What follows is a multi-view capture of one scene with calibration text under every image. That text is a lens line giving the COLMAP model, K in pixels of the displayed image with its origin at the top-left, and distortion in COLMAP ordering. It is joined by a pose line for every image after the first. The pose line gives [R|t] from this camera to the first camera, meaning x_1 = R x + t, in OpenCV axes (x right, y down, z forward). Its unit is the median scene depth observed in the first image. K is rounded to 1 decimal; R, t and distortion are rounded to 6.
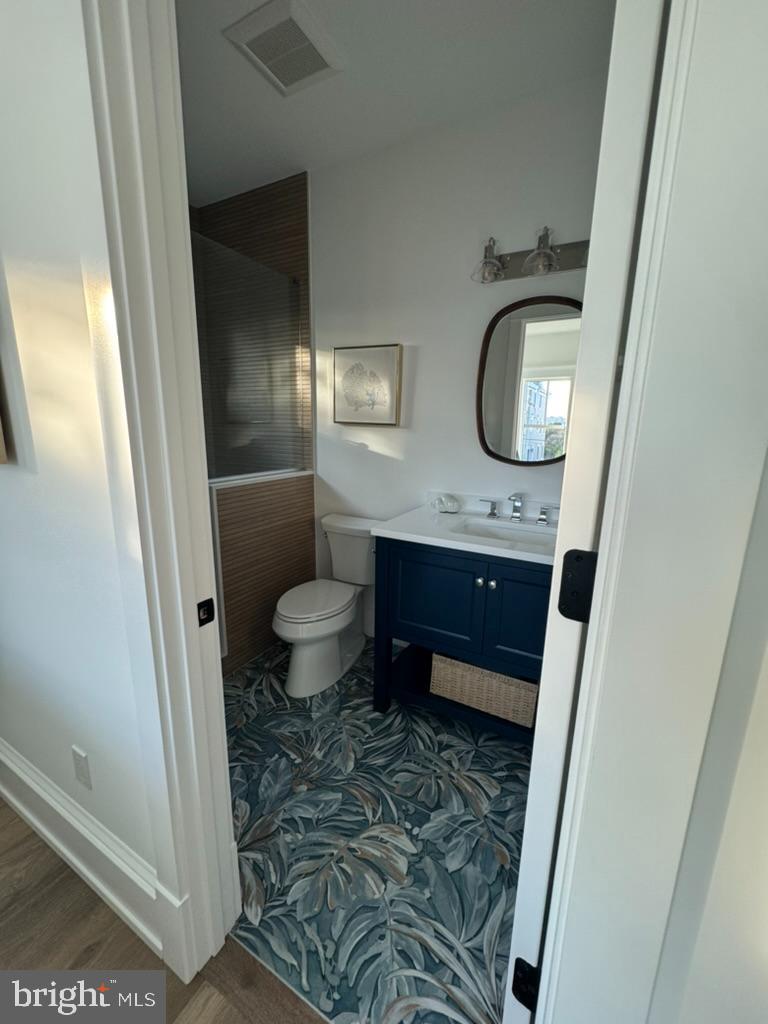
lens RADIAL K [[405.0, 0, 383.2], [0, 405.0, 510.6], [0, 0, 1]] dist [-0.002801, 0.000691]
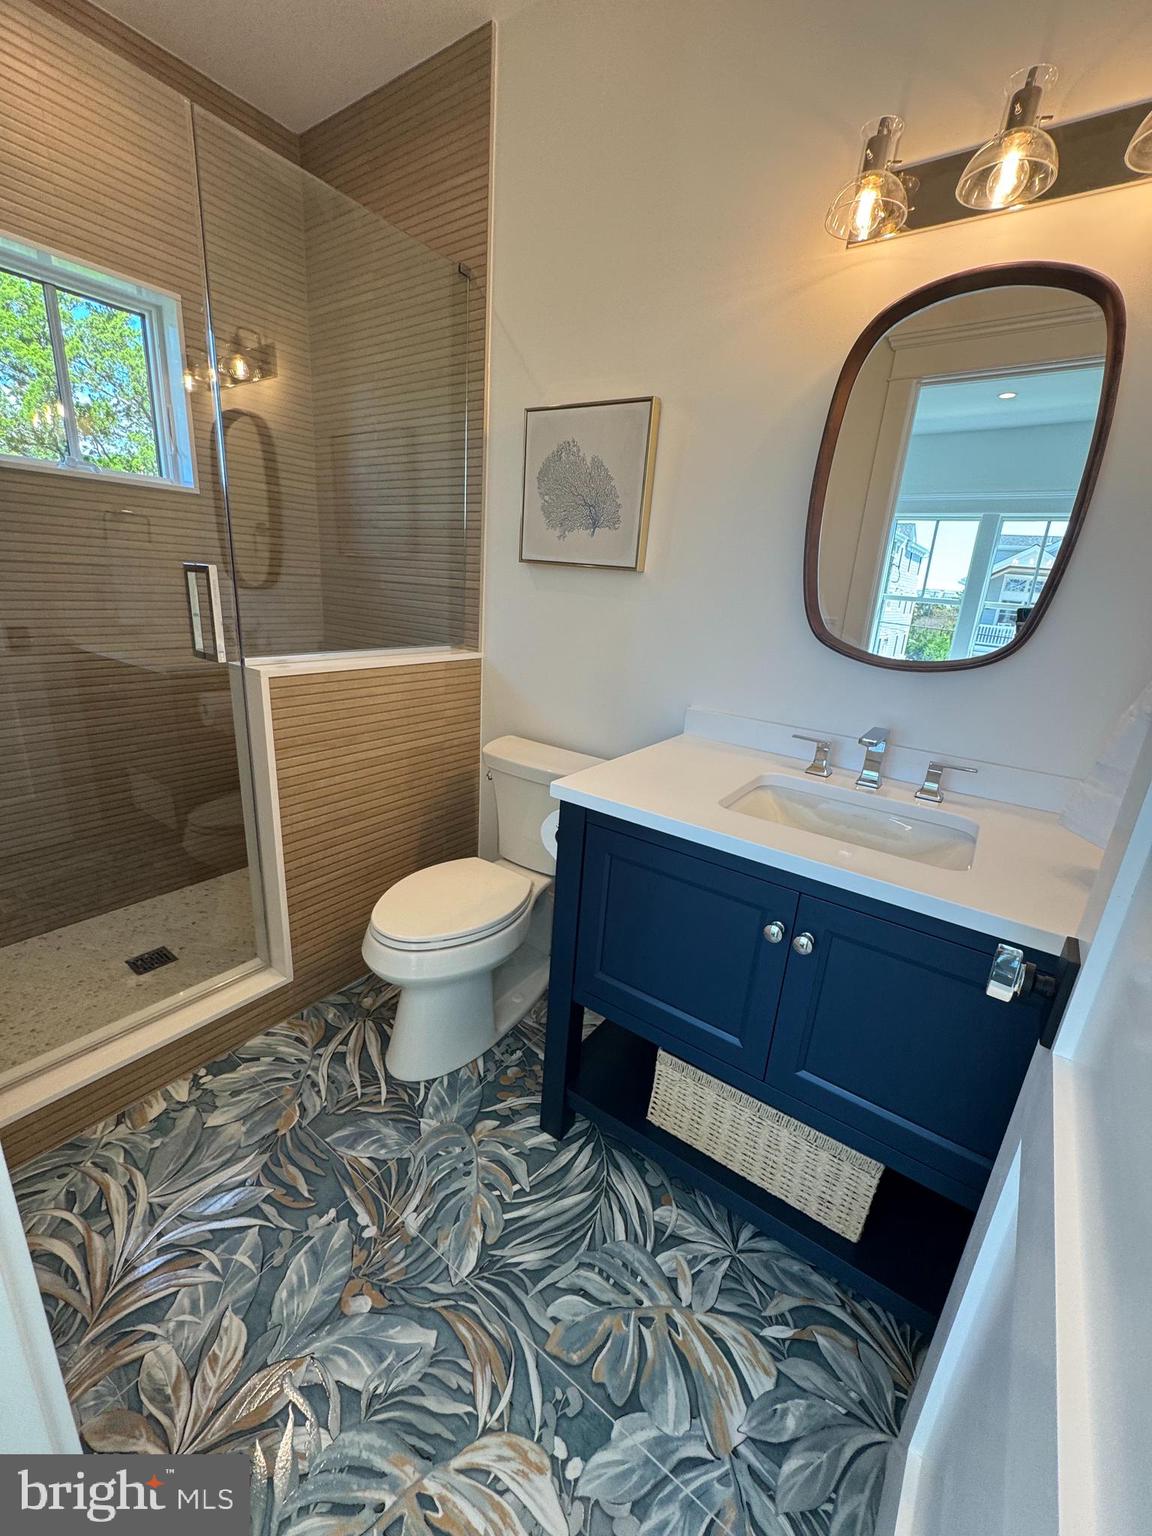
lens RADIAL K [[607.5, 0, 578.0], [0, 607.5, 766.7], [0, 0, 1]] dist [-0.002801, 0.000691]
pose [[0.992230, 0.079555, -0.095662, 0.070316], [-0.071613, 0.993908, 0.083771, -0.036953], [0.101744, -0.076269, 0.991883, 0.312569]]
